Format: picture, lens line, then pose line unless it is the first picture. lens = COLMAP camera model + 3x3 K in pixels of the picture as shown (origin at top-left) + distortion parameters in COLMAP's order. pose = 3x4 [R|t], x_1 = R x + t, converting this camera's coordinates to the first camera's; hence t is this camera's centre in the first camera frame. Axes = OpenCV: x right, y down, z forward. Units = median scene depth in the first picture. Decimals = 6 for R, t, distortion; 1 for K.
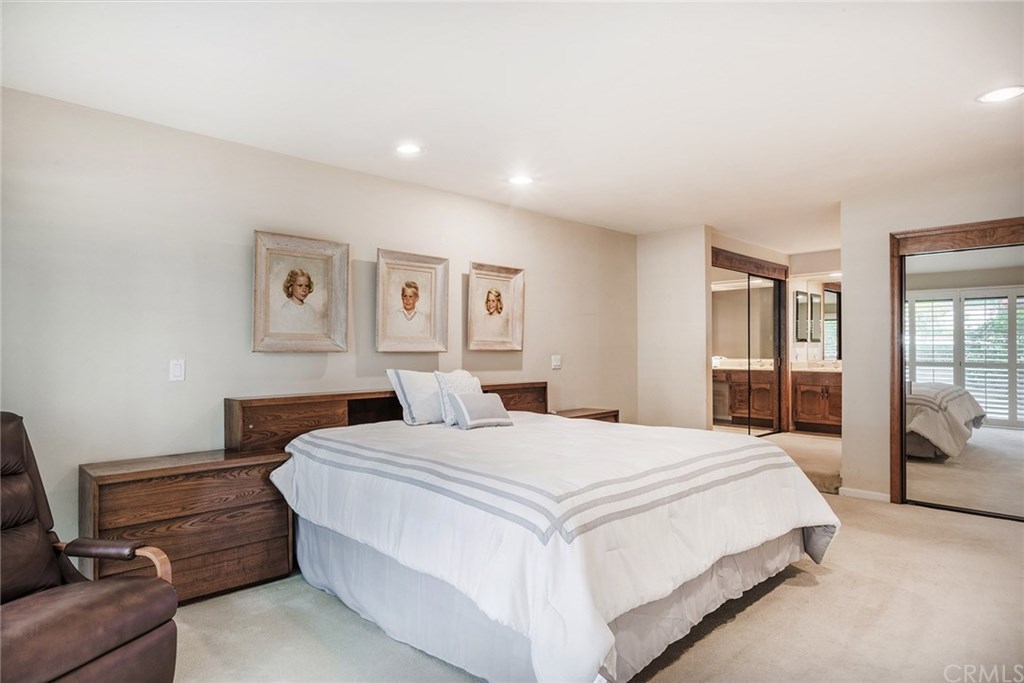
lens RADIAL K [[582.0, 0, 508.0], [0, 582.0, 338.1], [0, 0, 1]] dist [-0.006060, 0.001308]
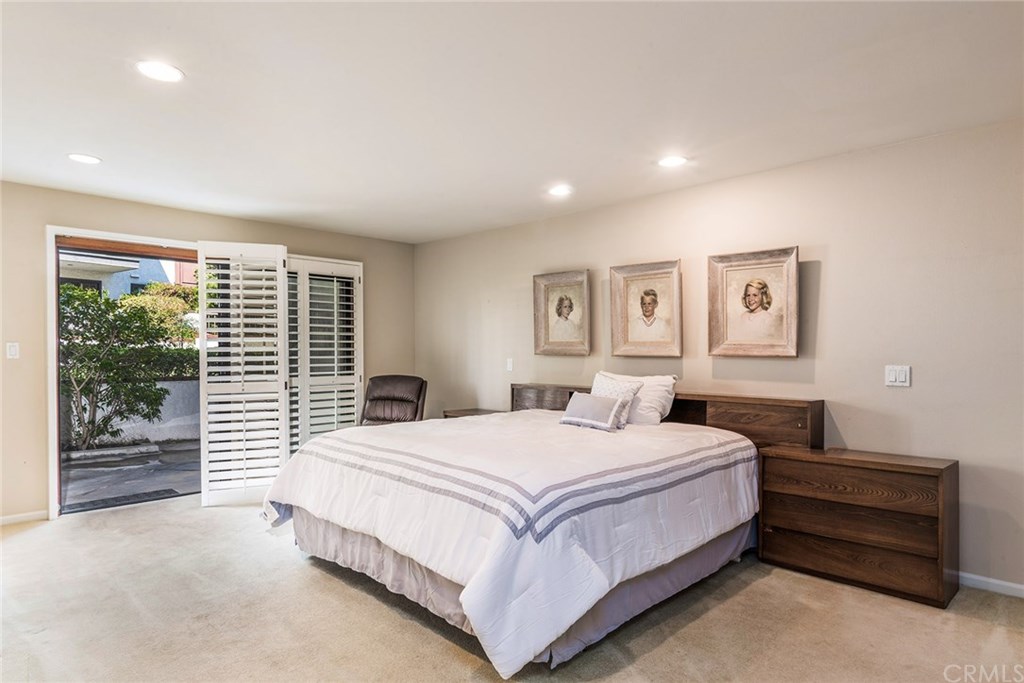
lens RADIAL K [[582.0, 0, 508.1], [0, 582.0, 348.6], [0, 0, 1]] dist [-0.006060, 0.001308]
pose [[0.007546, -0.002928, -0.999967, 0.889158], [0.013400, 0.999906, -0.002827, 0.009624], [0.999882, -0.013379, 0.007585, 0.733950]]
